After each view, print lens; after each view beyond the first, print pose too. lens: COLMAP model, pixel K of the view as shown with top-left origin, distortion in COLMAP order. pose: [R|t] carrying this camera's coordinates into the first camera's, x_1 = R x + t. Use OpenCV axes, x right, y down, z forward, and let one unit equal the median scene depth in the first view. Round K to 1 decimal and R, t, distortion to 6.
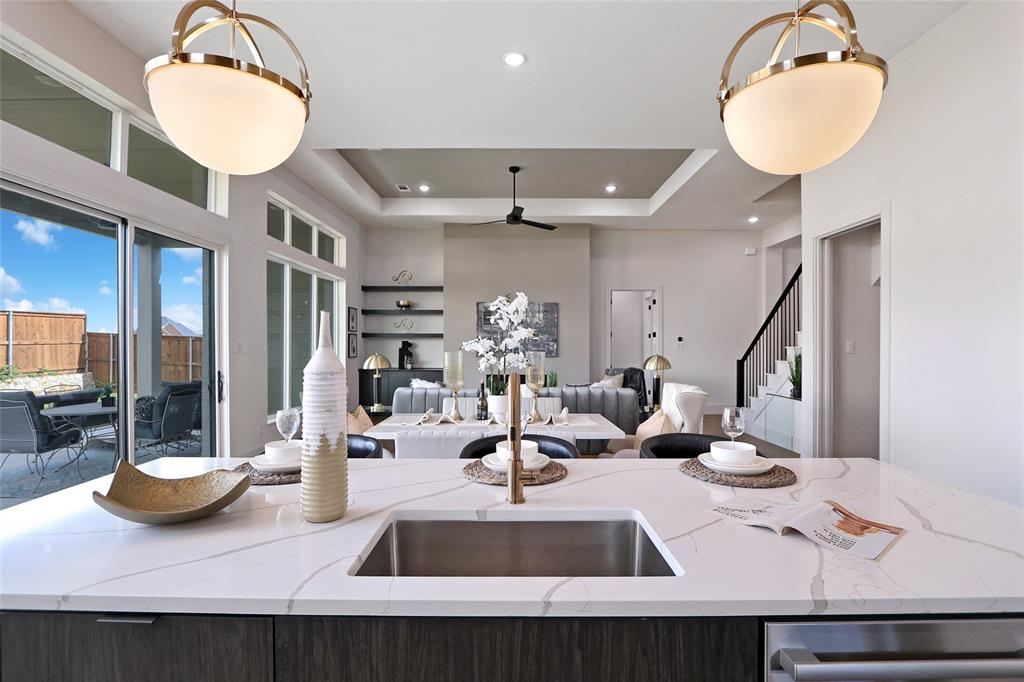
lens RADIAL K [[478.5, 0, 518.2], [0, 478.5, 340.8], [0, 0, 1]] dist [-0.027128, 0.005347]
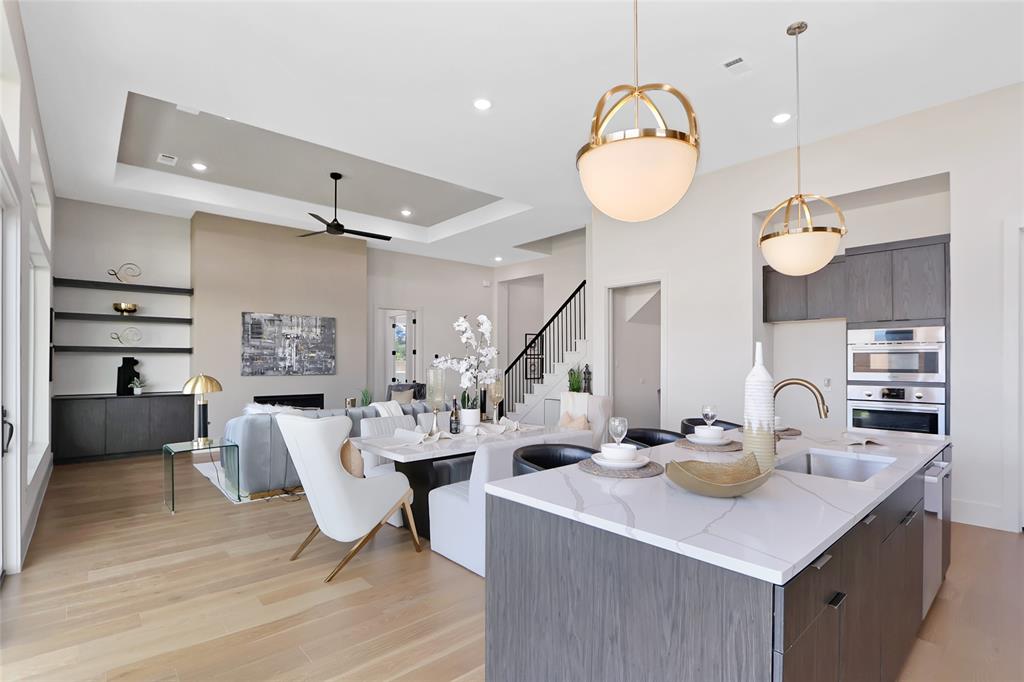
lens RADIAL K [[478.5, 0, 508.8], [0, 478.5, 355.0], [0, 0, 1]] dist [-0.027128, 0.005347]
pose [[0.751777, 0.007001, 0.659380, -0.285970], [-0.003951, 0.999974, -0.006113, -0.000848], [-0.659405, 0.001990, 0.751785, 0.053681]]
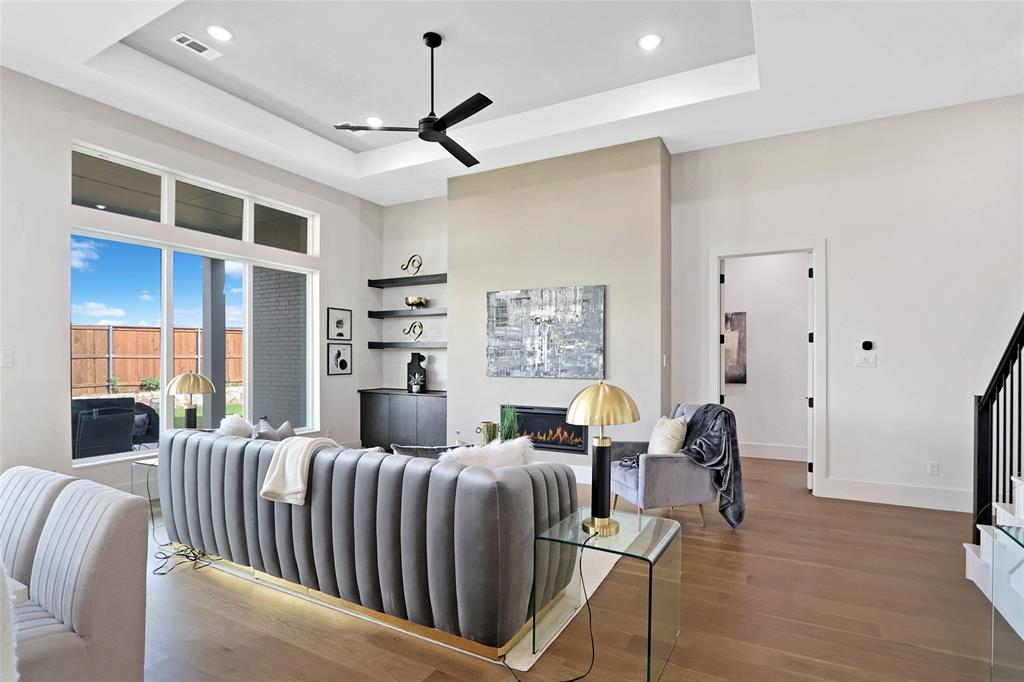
lens RADIAL K [[511.9, 0, 533.0], [0, 511.9, 358.5], [0, 0, 1]] dist [-0.029836, 0.002455]
pose [[0.884289, 0.000717, -0.466939, 0.291704], [0.002168, 0.999982, 0.005641, 0.005363], [0.466934, -0.006000, 0.884272, 0.417028]]
